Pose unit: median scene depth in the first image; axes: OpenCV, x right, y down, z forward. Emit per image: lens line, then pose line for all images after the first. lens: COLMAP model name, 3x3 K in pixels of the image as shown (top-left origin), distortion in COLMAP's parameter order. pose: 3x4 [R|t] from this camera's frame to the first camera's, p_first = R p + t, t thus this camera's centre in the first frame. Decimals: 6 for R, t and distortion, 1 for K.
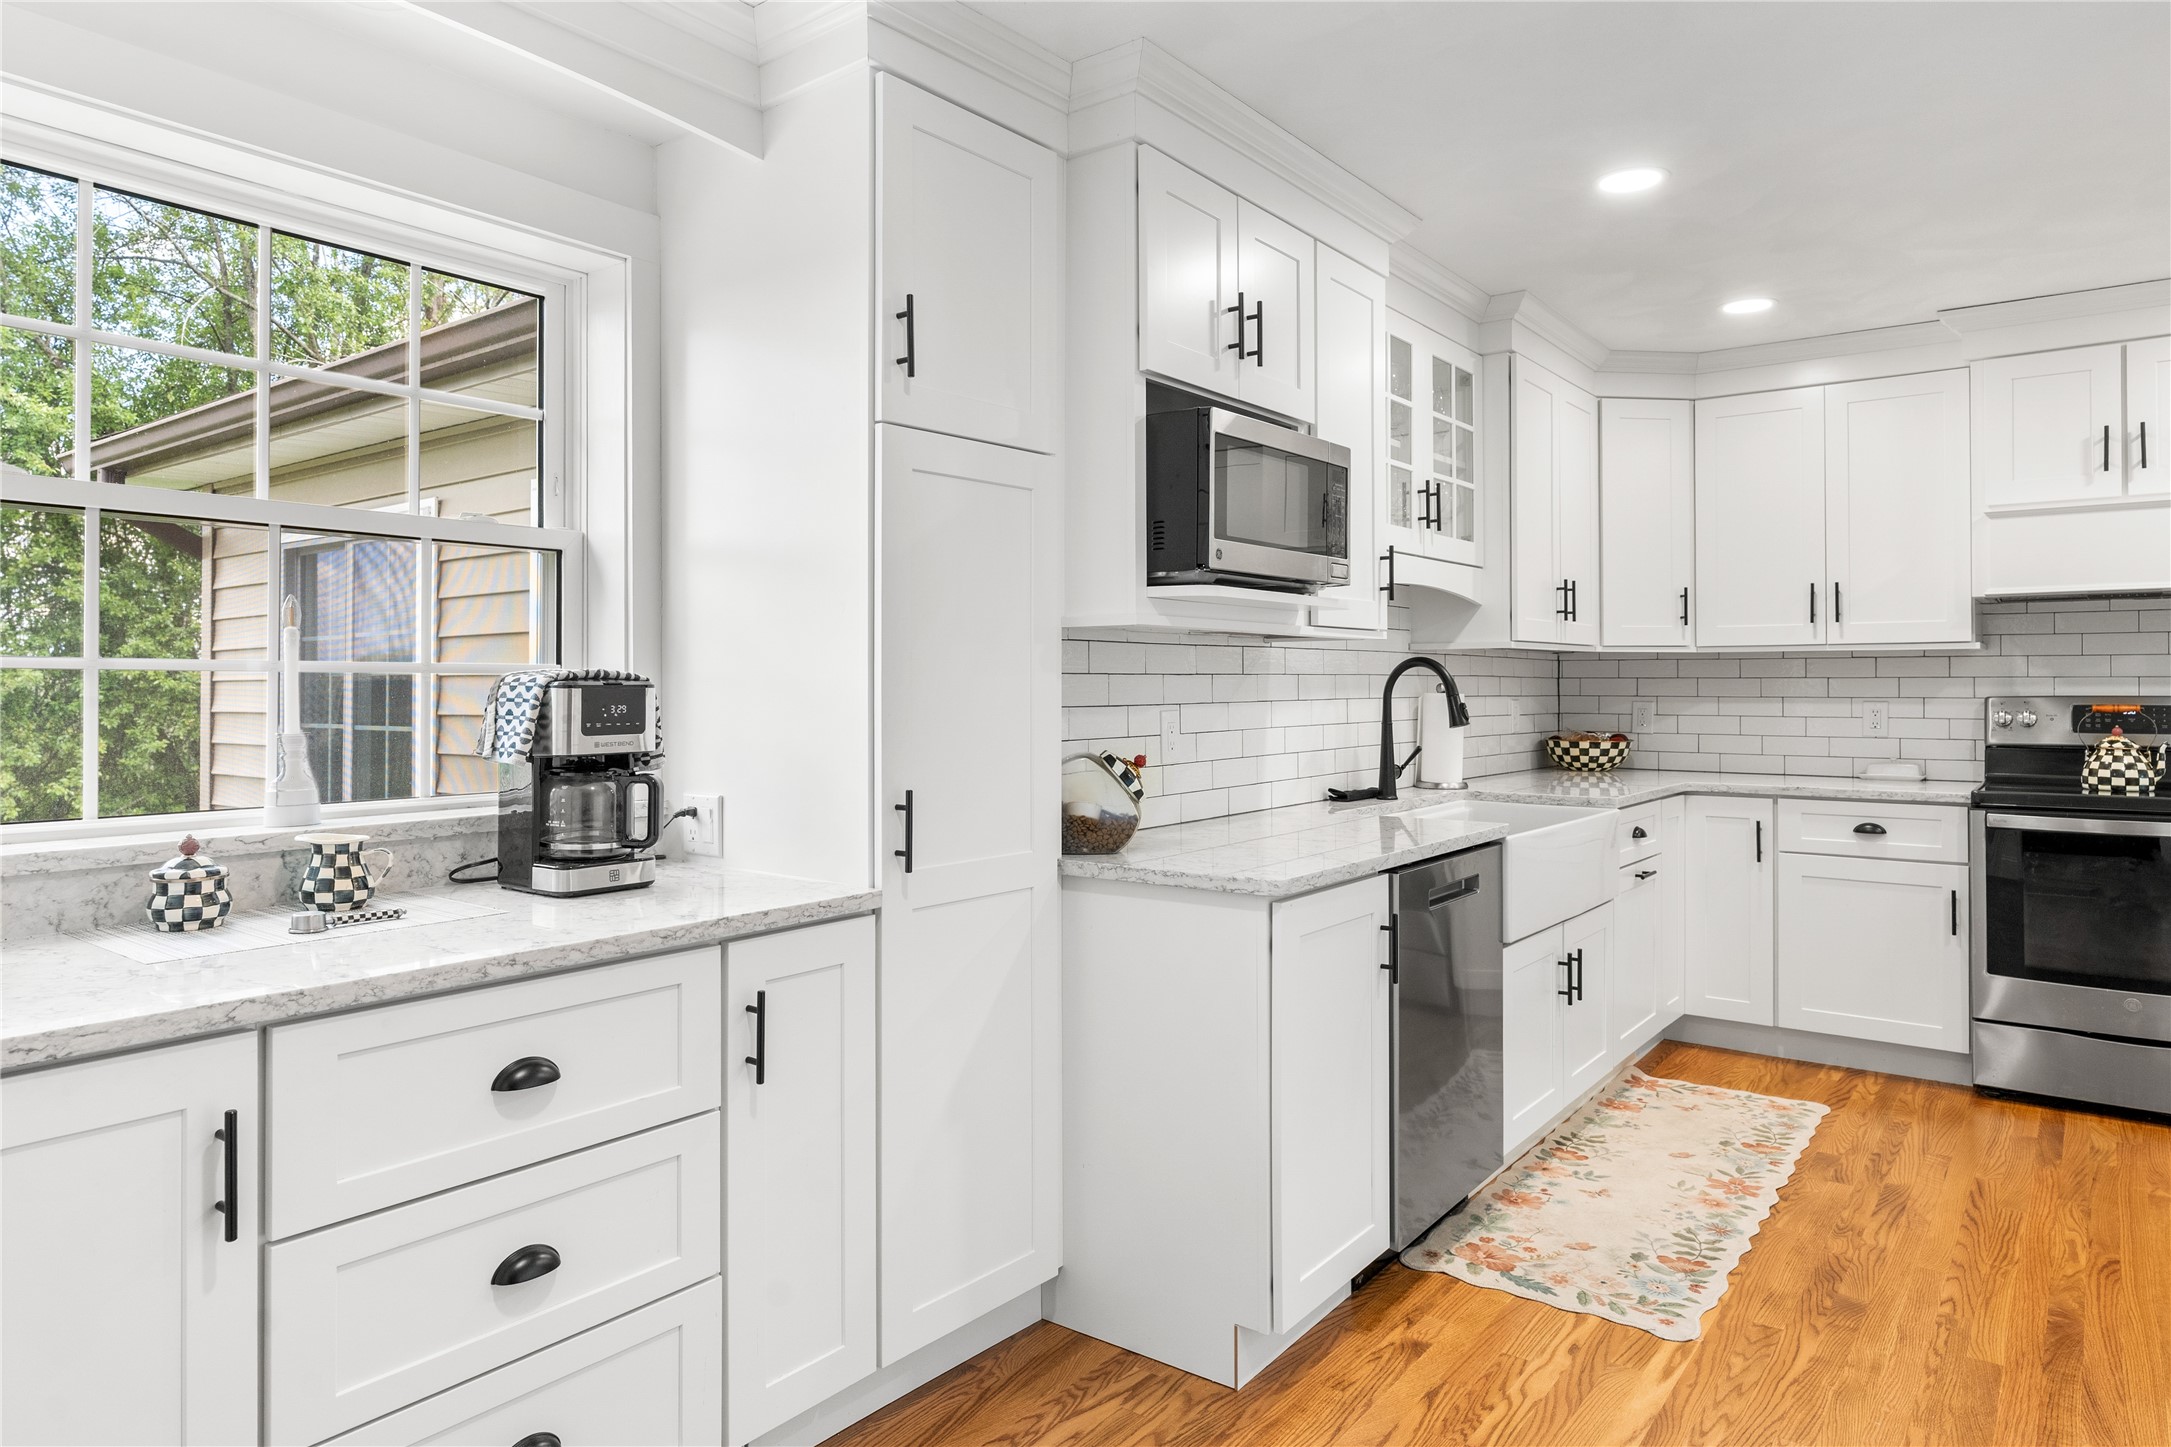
lens RADIAL K [[1327.9, 0, 1095.2], [0, 1327.9, 685.1], [0, 0, 1]] dist [0.009682, 0.000089]
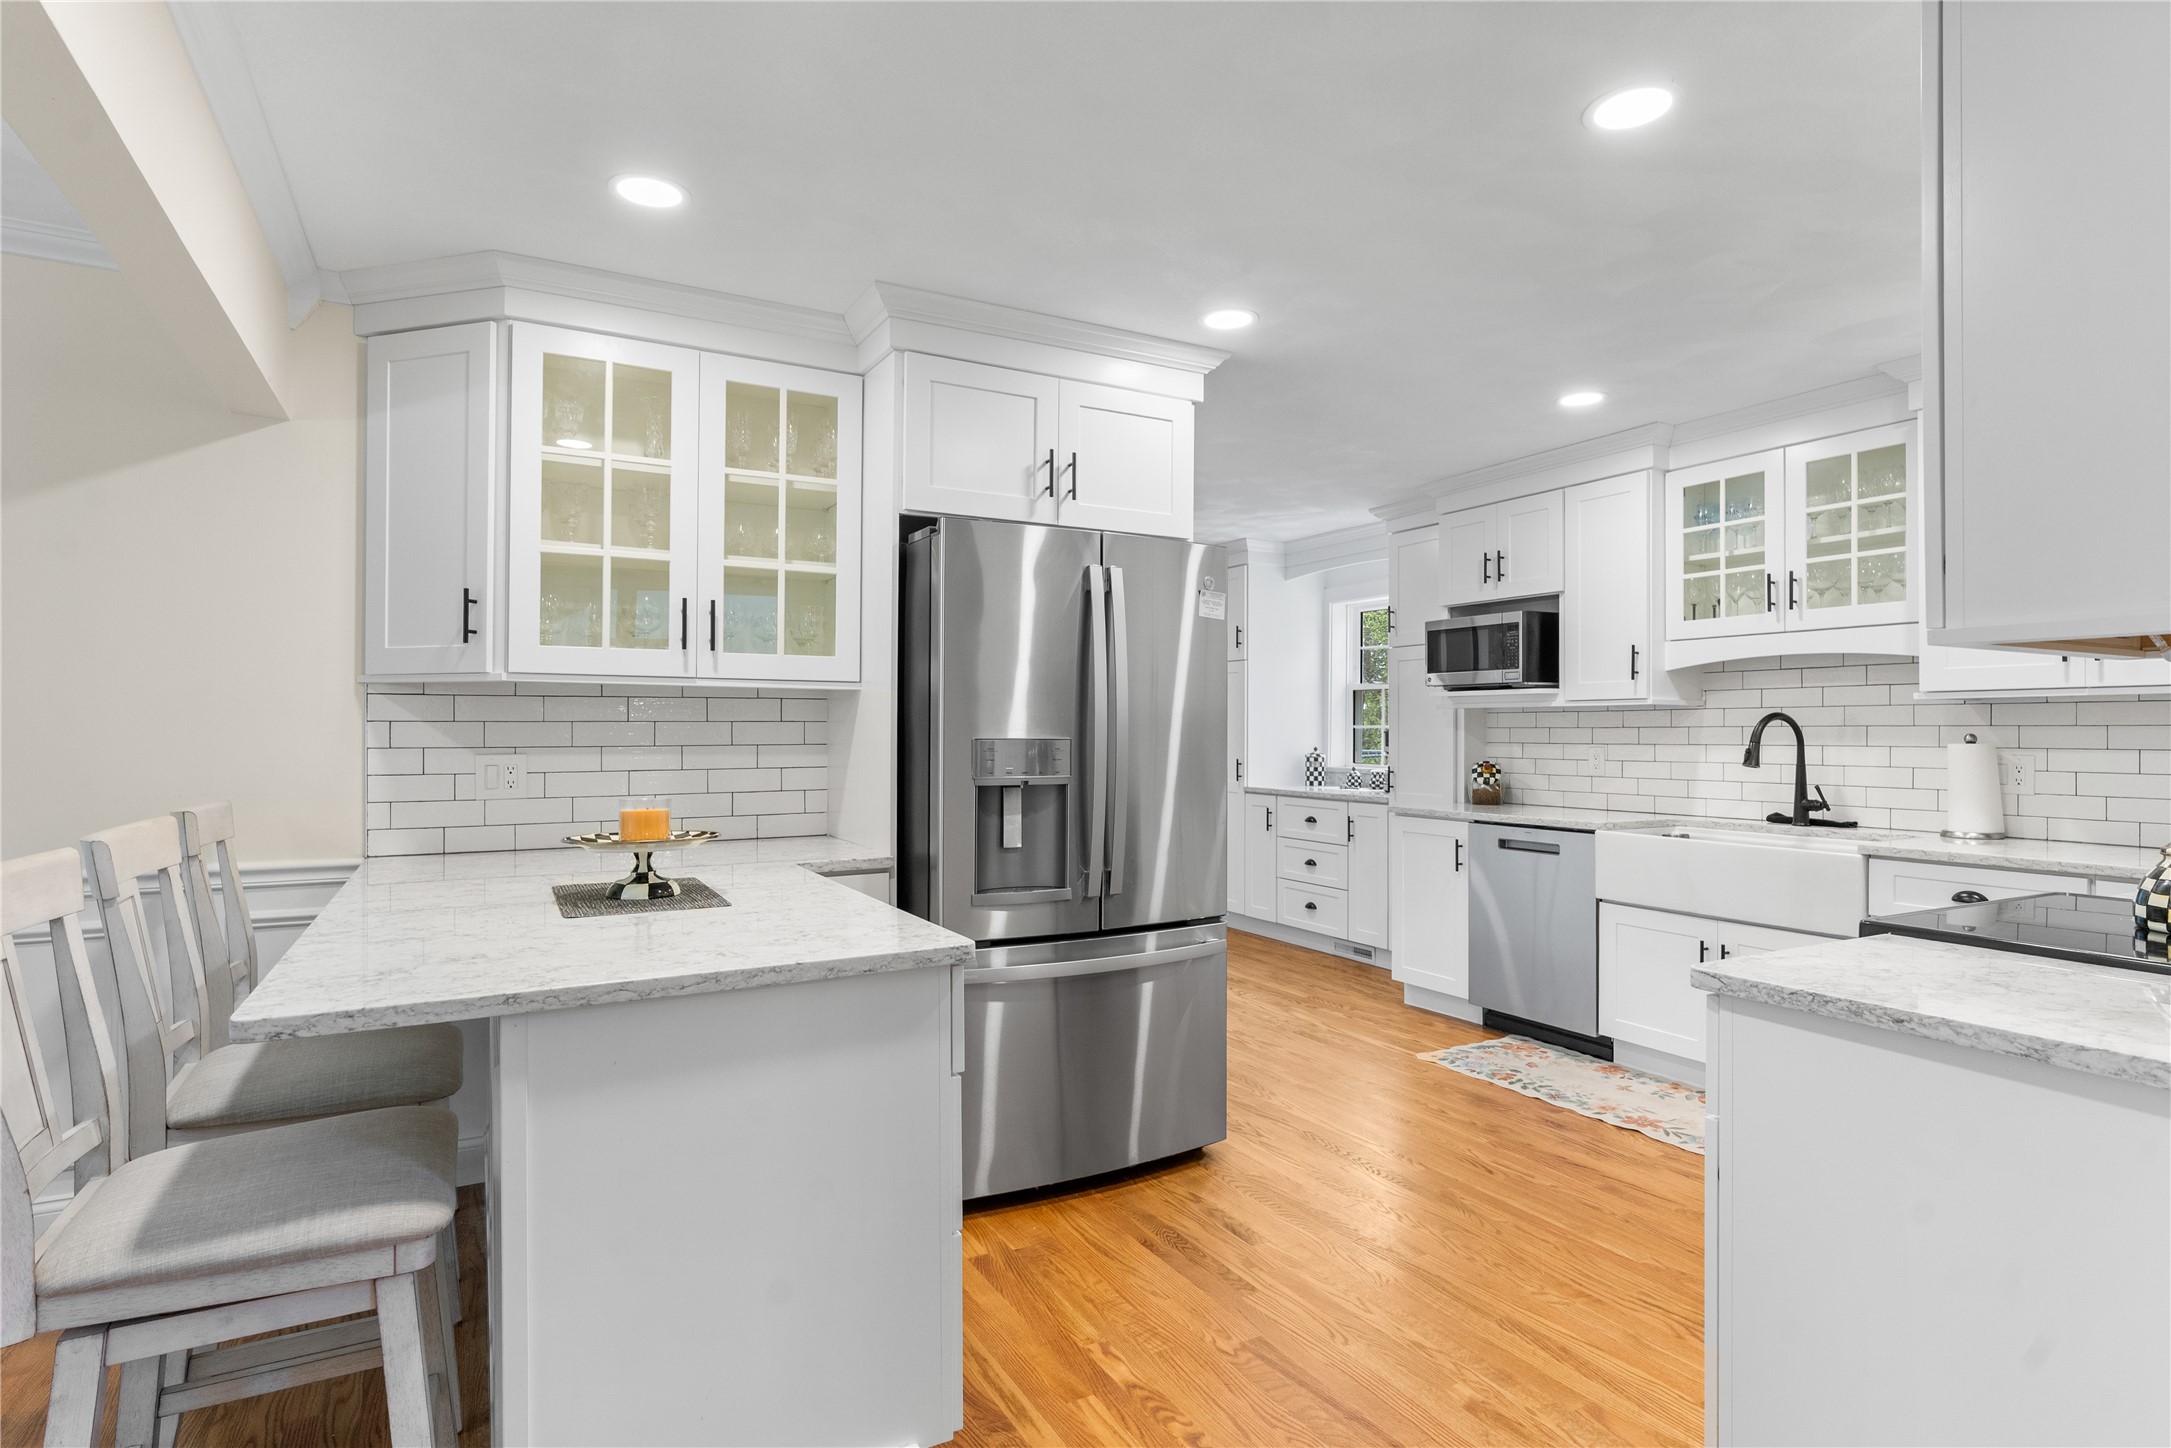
lens RADIAL K [[1156.1, 0, 1103.6], [0, 1156.1, 726.9], [0, 0, 1]] dist [-0.000676, 0.000884]
pose [[-0.403868, -0.005481, -0.914801, 1.855593], [-0.002046, 0.999985, -0.005088, 0.000214], [0.914815, -0.000183, -0.403873, 1.052127]]
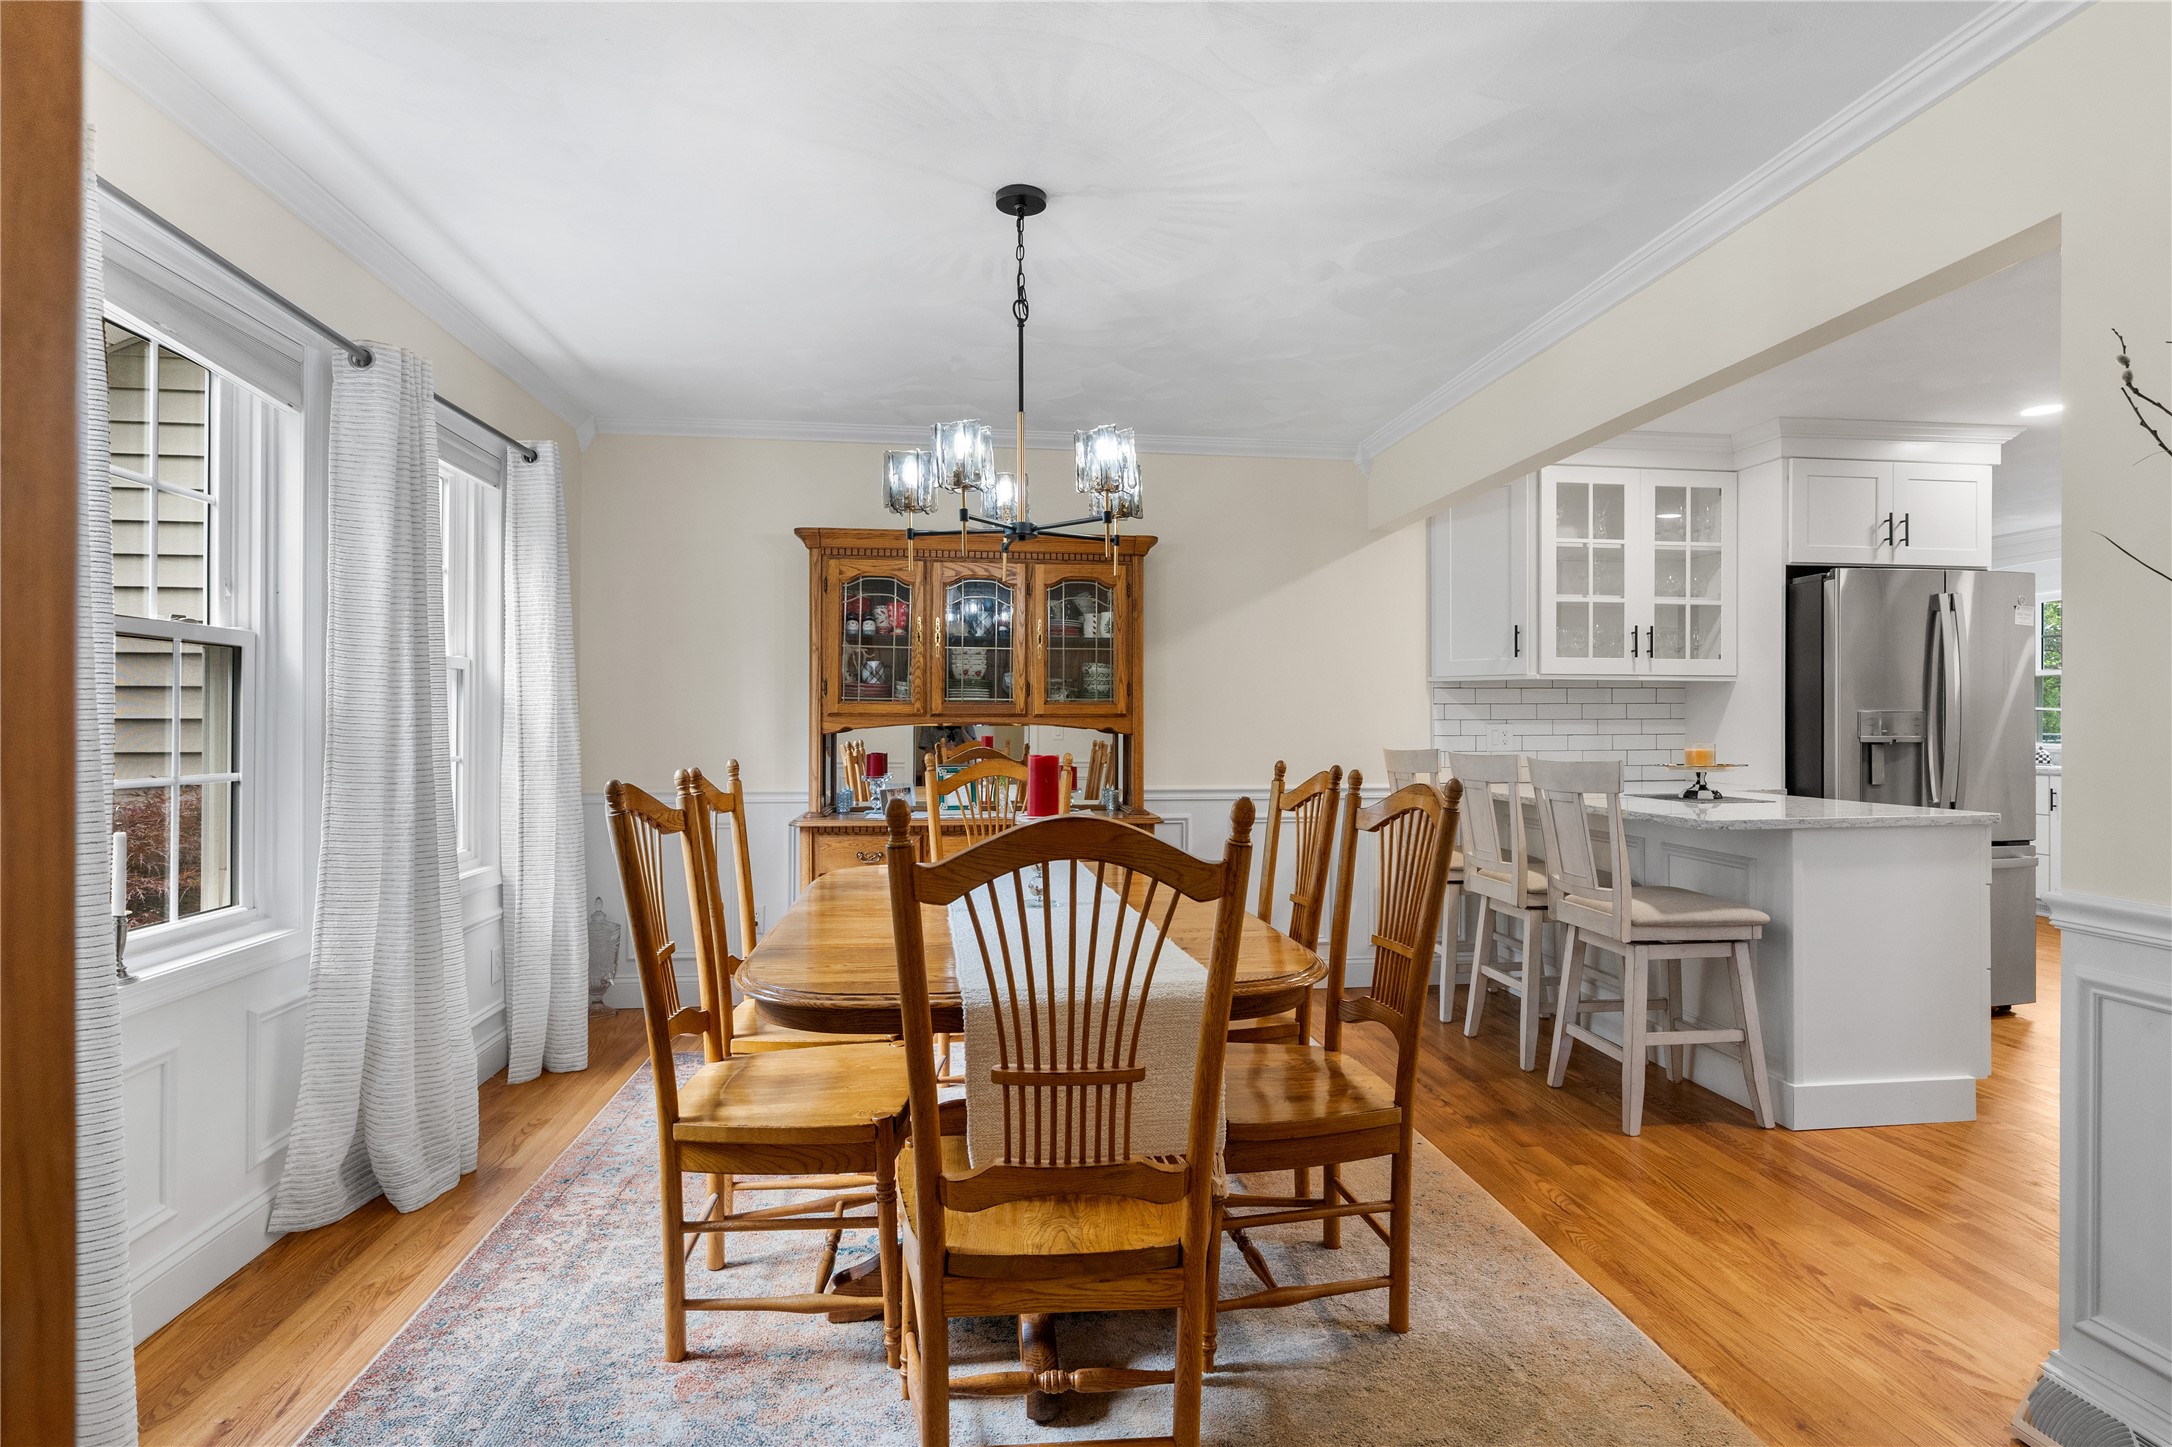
lens RADIAL K [[1156.6, 0, 1091.3], [0, 1156.6, 724.7], [0, 0, 1]] dist [-0.000676, 0.000884]
pose [[-0.716924, -0.001560, -0.697149, 2.771126], [0.000680, 0.999995, -0.002937, 0.027037], [0.697151, -0.002579, -0.716920, 0.936414]]
